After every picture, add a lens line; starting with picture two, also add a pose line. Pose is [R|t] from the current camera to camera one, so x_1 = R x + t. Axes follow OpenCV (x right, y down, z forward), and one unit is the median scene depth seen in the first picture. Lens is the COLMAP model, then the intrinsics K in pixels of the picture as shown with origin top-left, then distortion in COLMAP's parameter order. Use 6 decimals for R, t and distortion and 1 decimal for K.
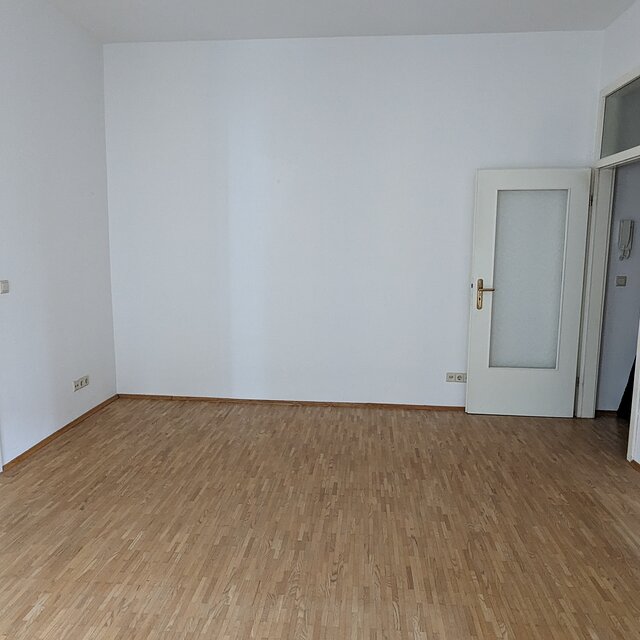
lens RADIAL K [[574.8, 0, 321.5], [0, 574.8, 320.2], [0, 0, 1]] dist [0.008723, -0.000180]
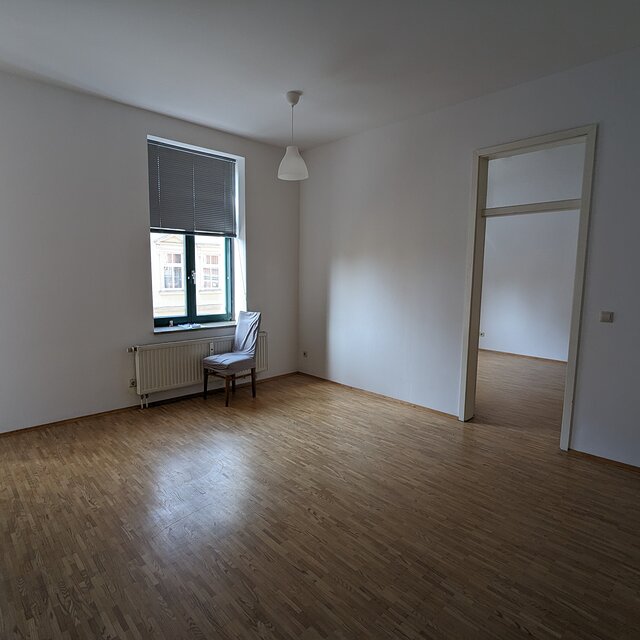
lens RADIAL K [[390.6, 0, 319.9], [0, 390.6, 319.6], [0, 0, 1]] dist [0.004364, -0.005097]
pose [[-0.680990, 0.075741, -0.728365, 0.535466], [-0.115436, 0.971098, 0.208910, -0.178896], [0.723137, 0.226345, -0.652565, 1.202462]]
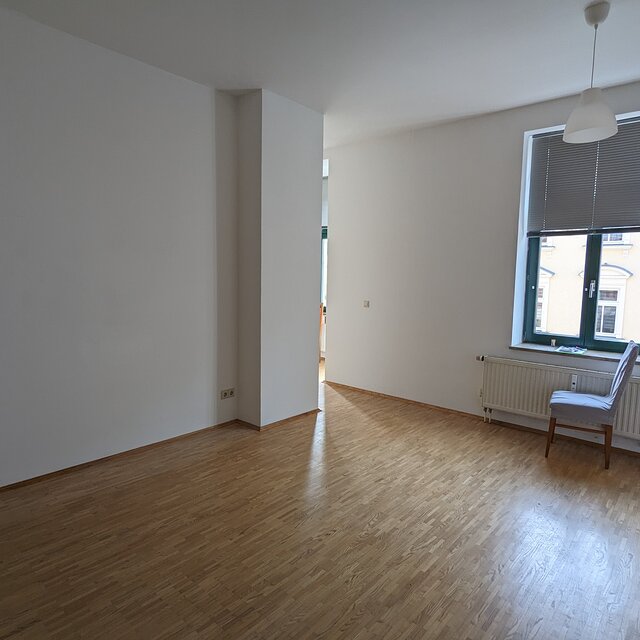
lens RADIAL K [[432.8, 0, 319.7], [0, 432.8, 318.2], [0, 0, 1]] dist [-0.017180, 0.001959]
pose [[-0.811710, -0.082365, 0.578225, -0.384460], [0.053932, 0.975207, 0.214622, -0.199564], [-0.581566, 0.205396, -0.787143, 1.322812]]
